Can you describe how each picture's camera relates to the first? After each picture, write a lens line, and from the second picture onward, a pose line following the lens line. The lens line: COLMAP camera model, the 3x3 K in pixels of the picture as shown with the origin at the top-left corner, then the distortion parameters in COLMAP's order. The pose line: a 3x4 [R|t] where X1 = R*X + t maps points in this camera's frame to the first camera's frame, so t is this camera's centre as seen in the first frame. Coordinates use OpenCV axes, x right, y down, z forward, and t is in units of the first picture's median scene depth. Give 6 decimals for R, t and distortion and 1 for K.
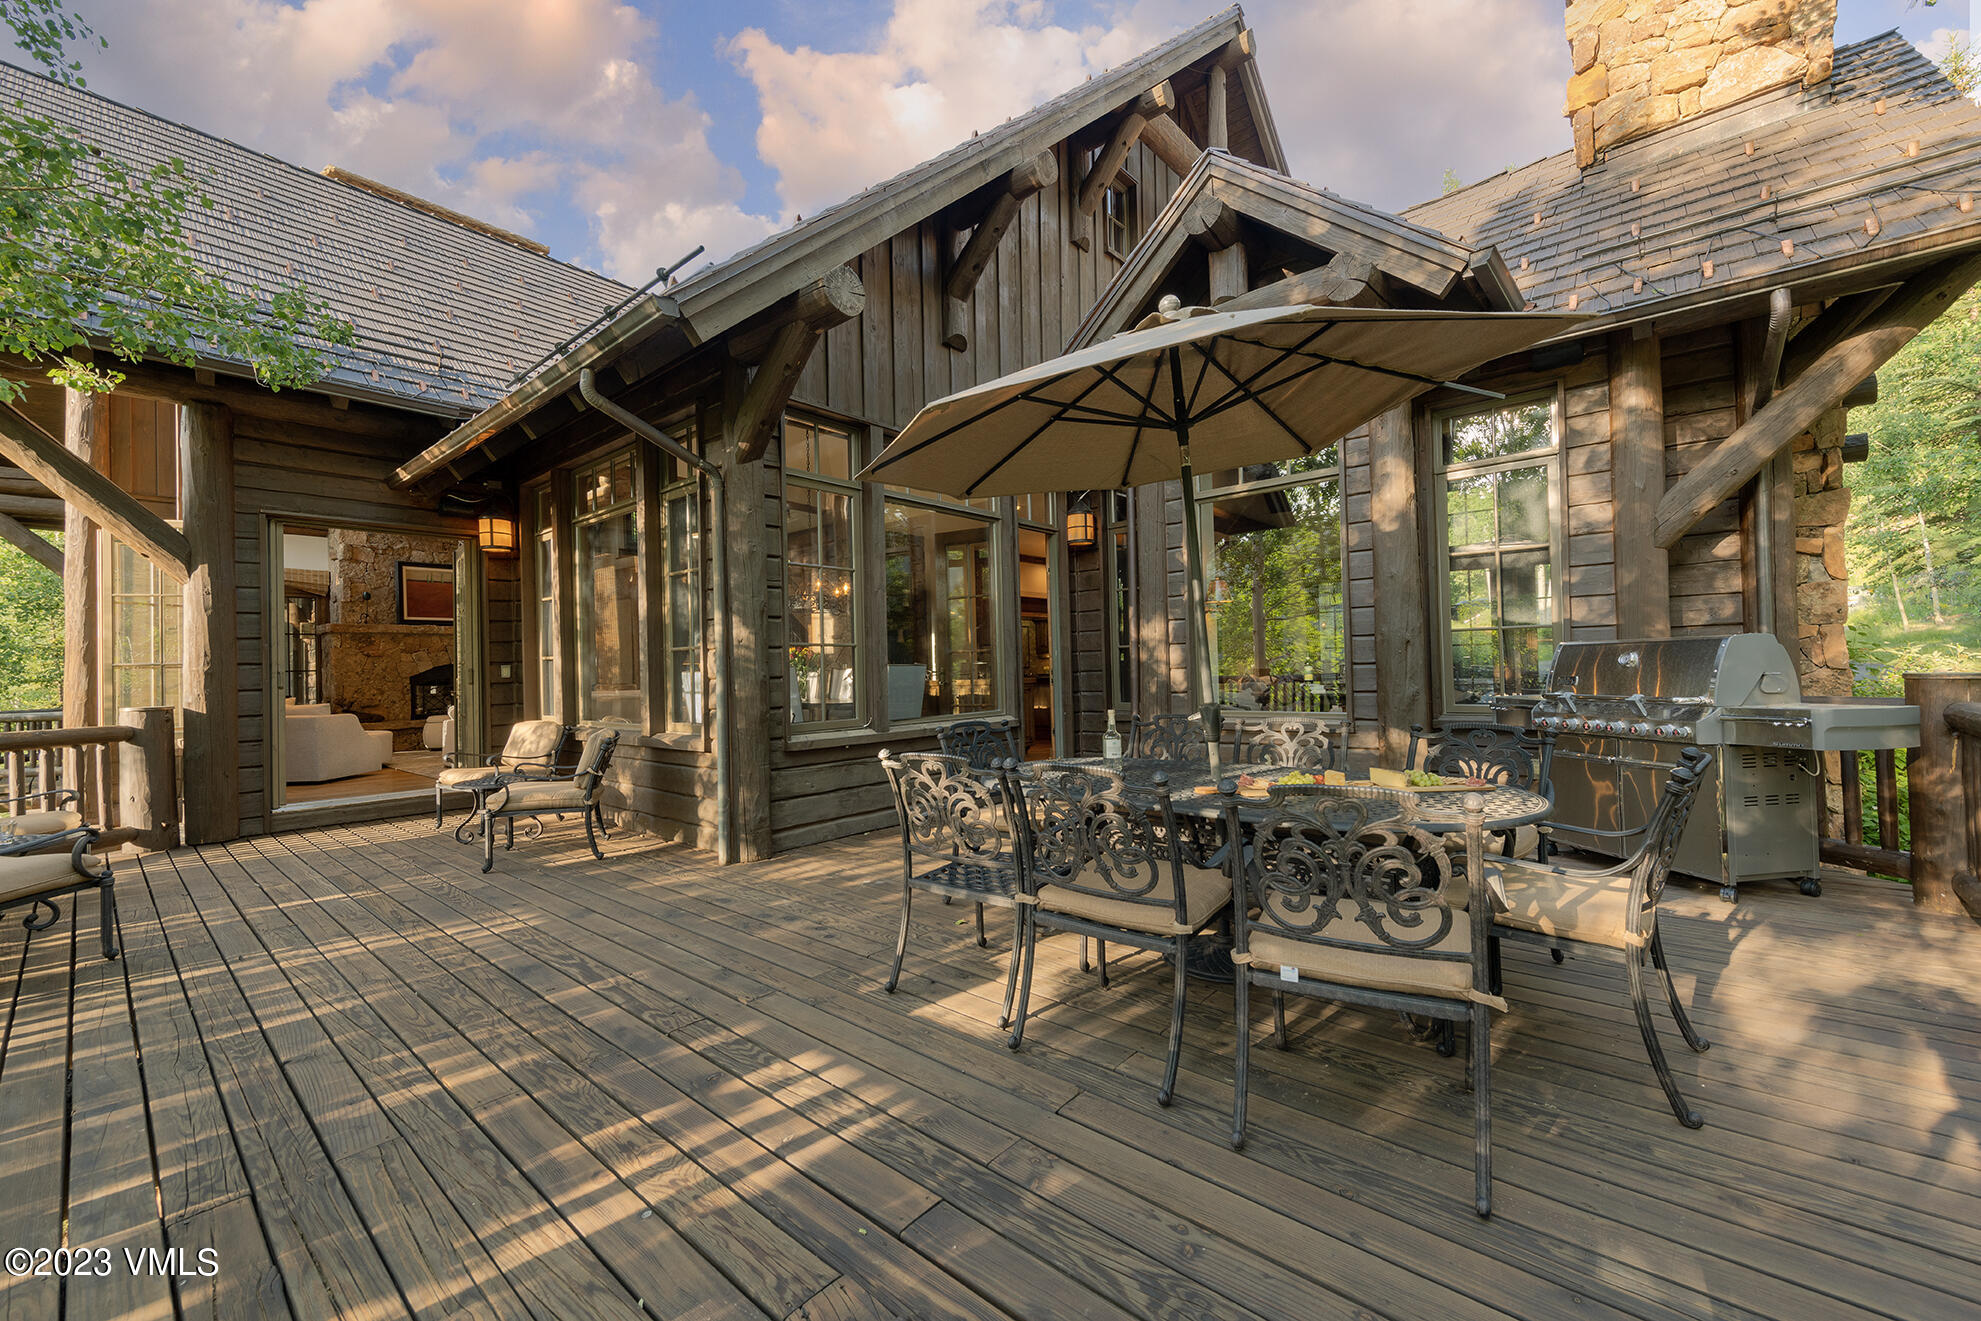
lens RADIAL K [[784.0, 0, 993.8], [0, 784.0, 660.2], [0, 0, 1]] dist [-0.000126, -0.000032]
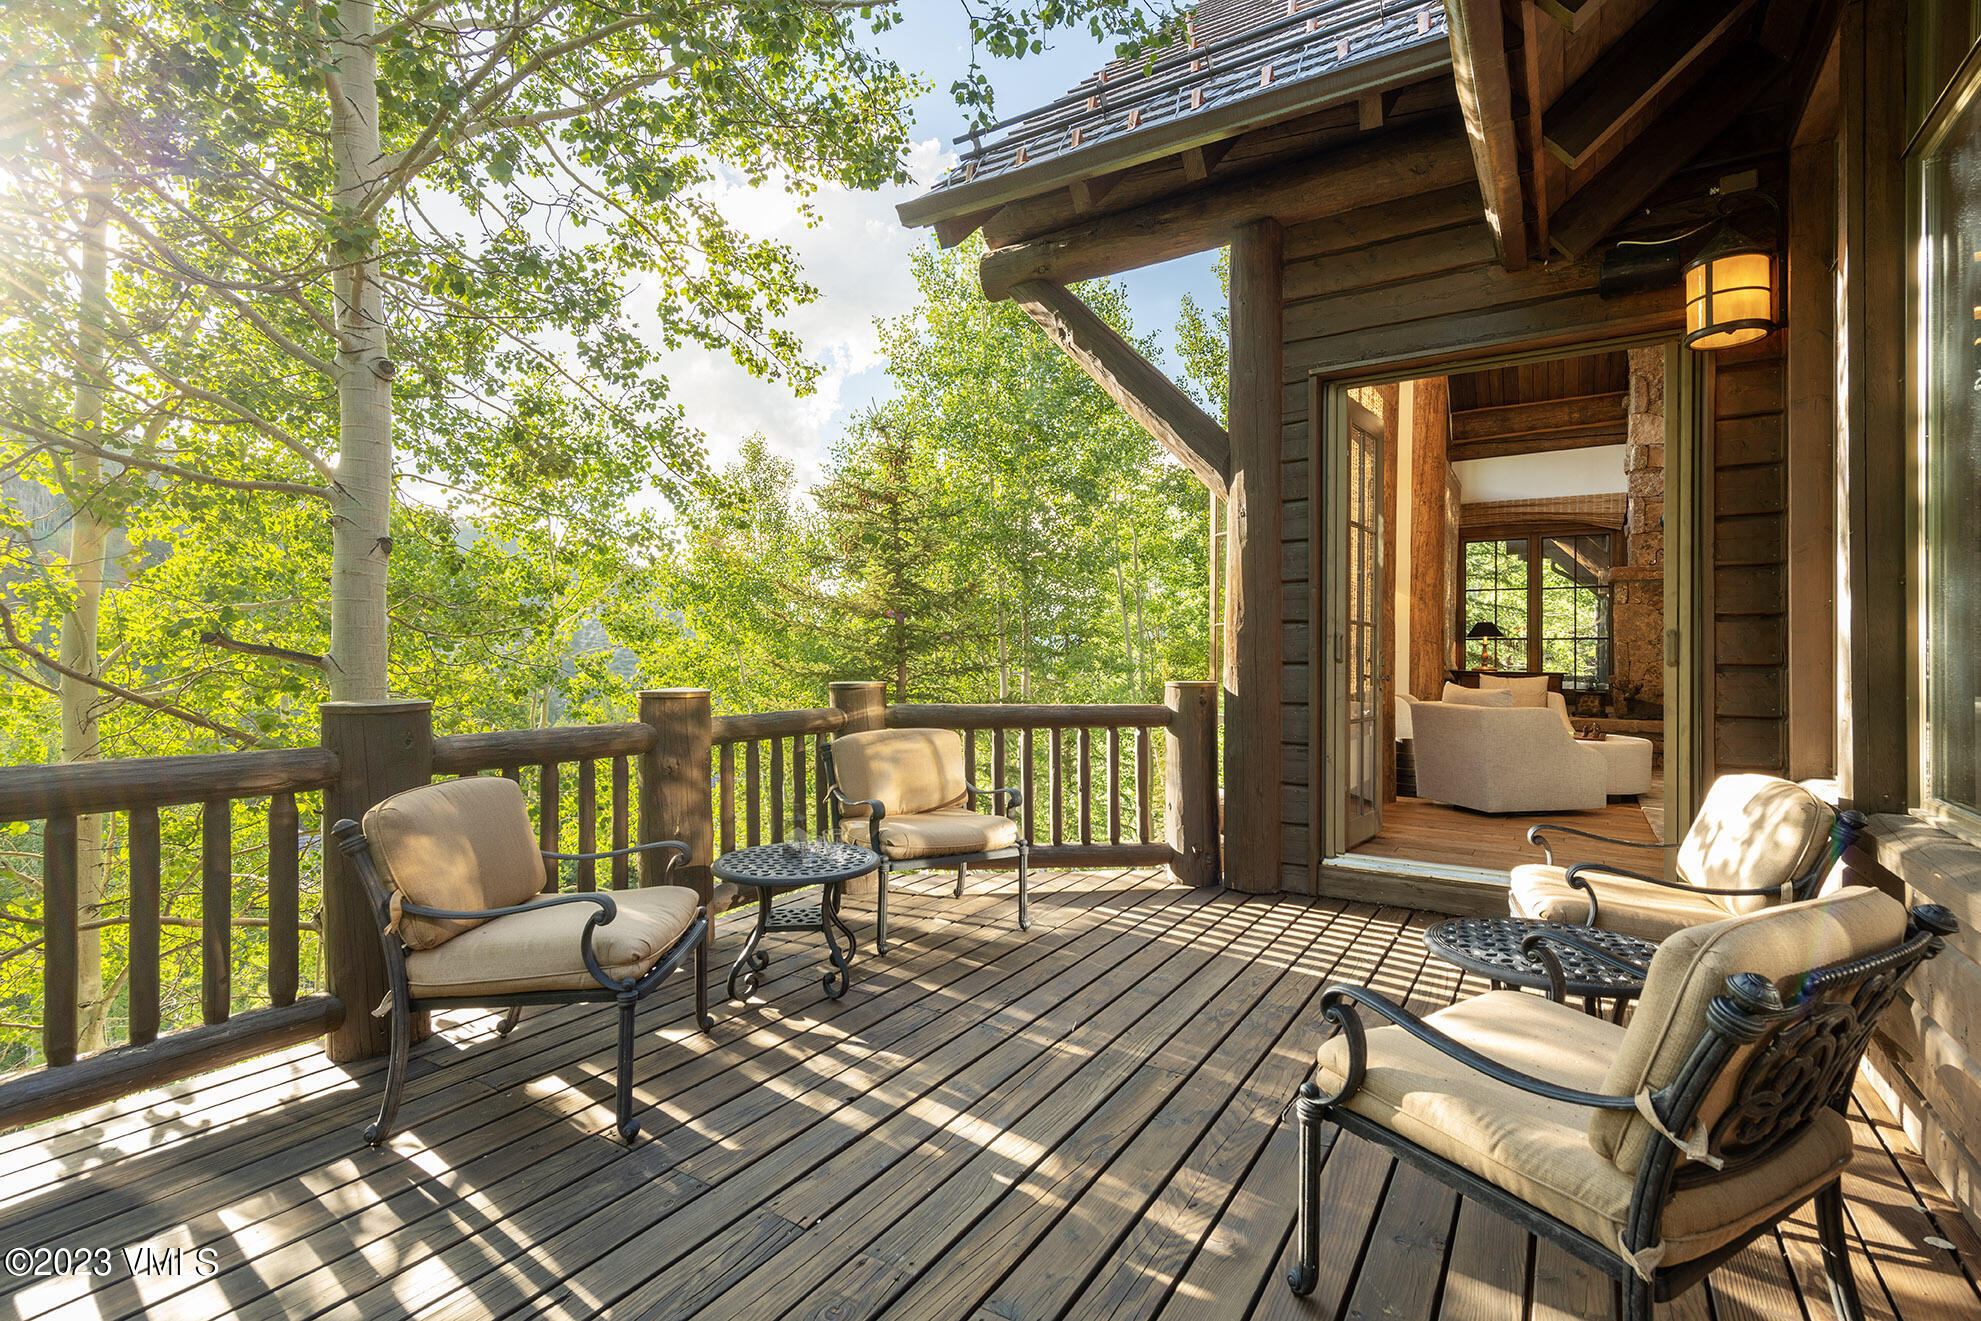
lens RADIAL K [[926.1, 0, 992.1], [0, 926.1, 654.6], [0, 0, 1]] dist [-0.002277, -0.000453]
pose [[0.154067, 0.022764, -0.987798, -0.213868], [0.006158, 0.999693, 0.023999, 0.010564], [0.988041, -0.009780, 0.153880, 0.544711]]
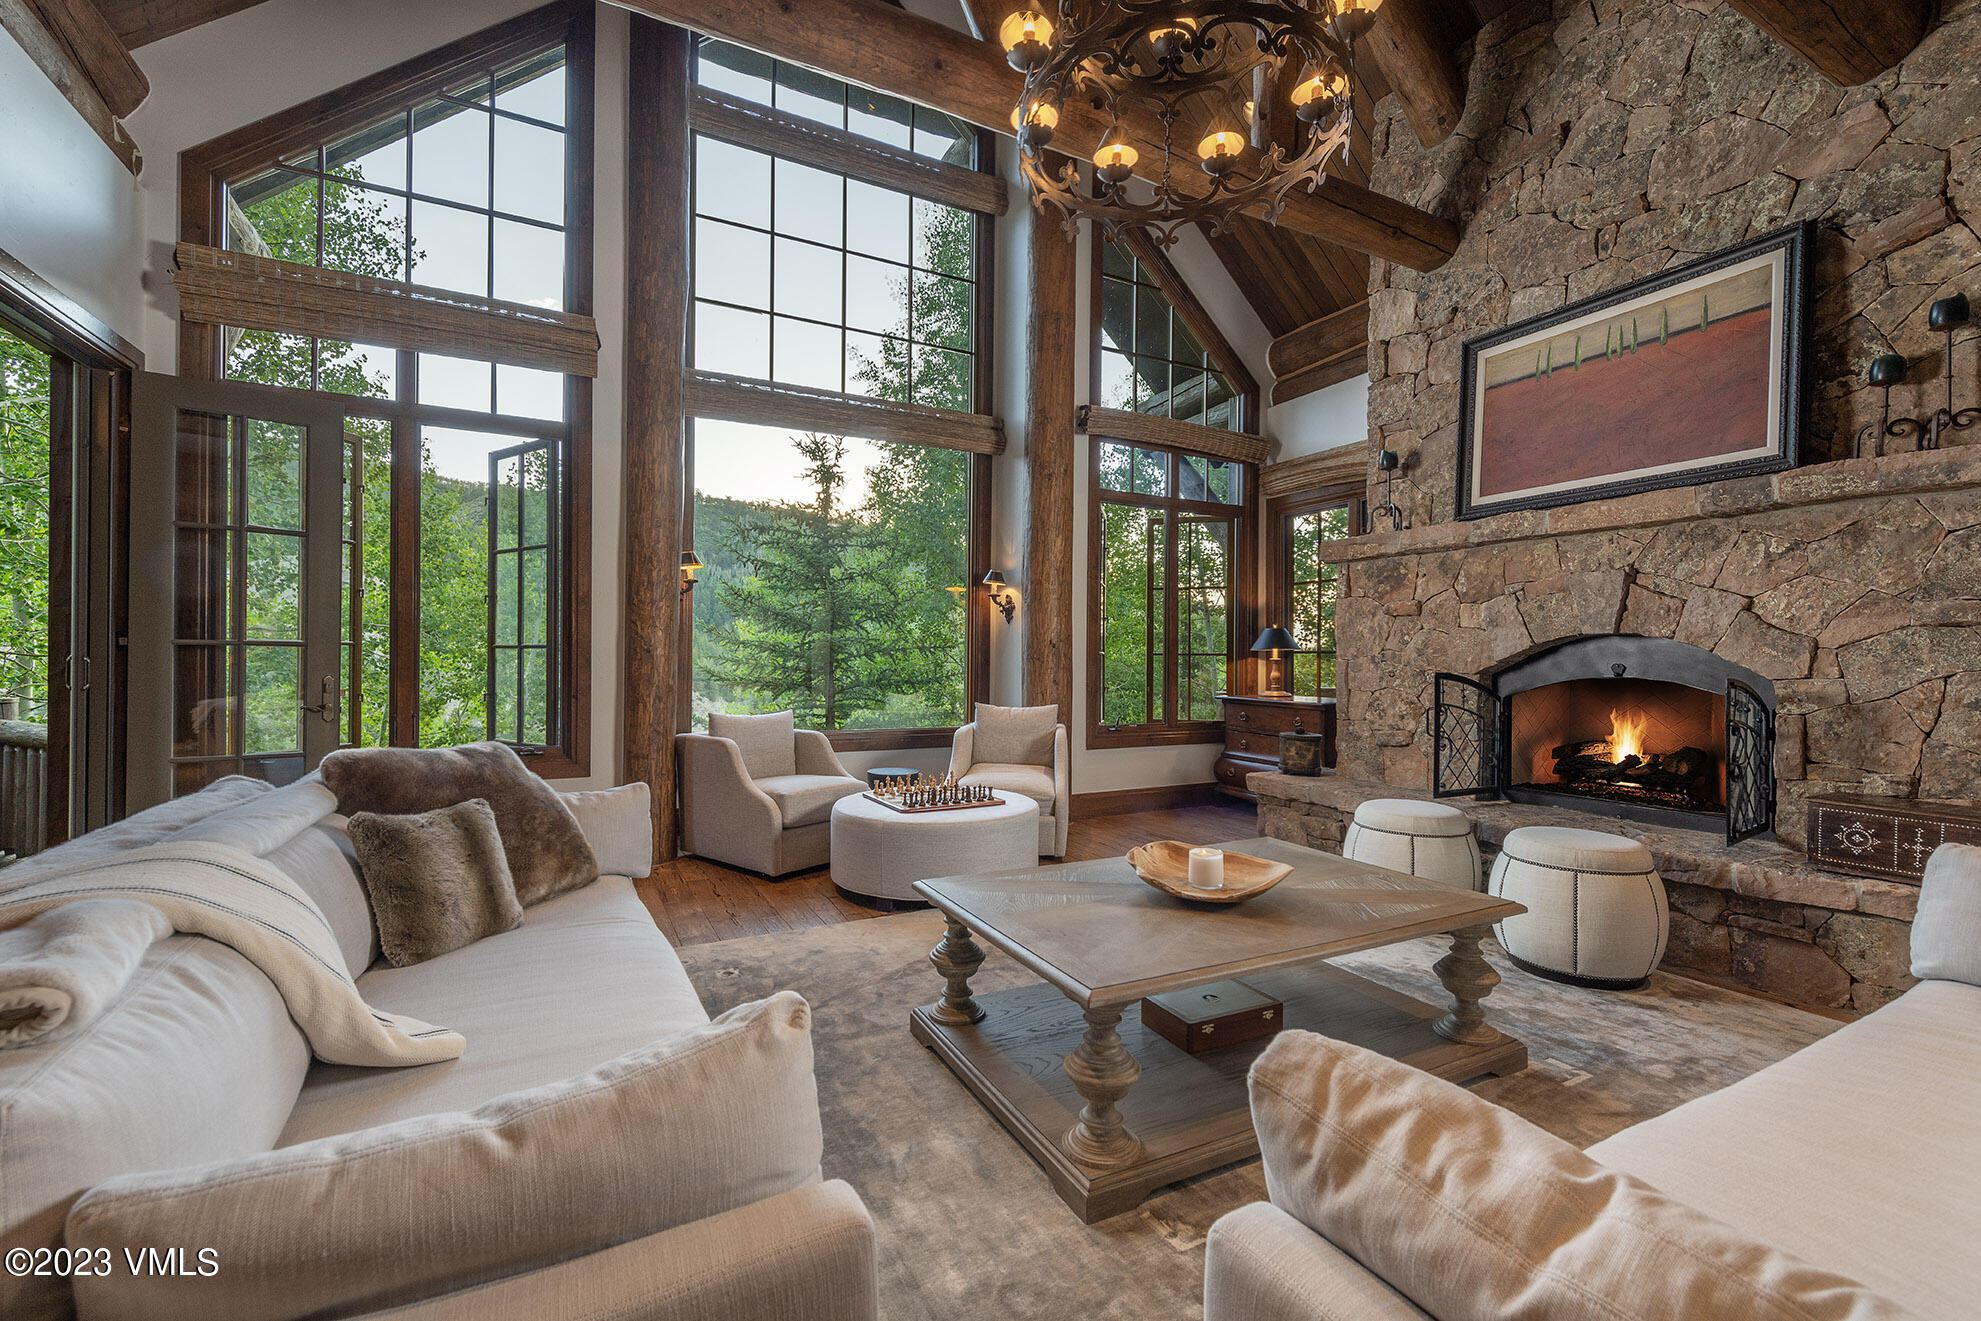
lens RADIAL K [[845.3, 0, 993.4], [0, 845.3, 661.6], [0, 0, 1]] dist [-0.000129, -0.000004]
pose [[-0.372632, 0.020131, -0.927761, -0.404480], [0.013310, 0.999778, 0.016348, 0.010303], [0.927884, -0.006257, -0.372817, 1.171788]]
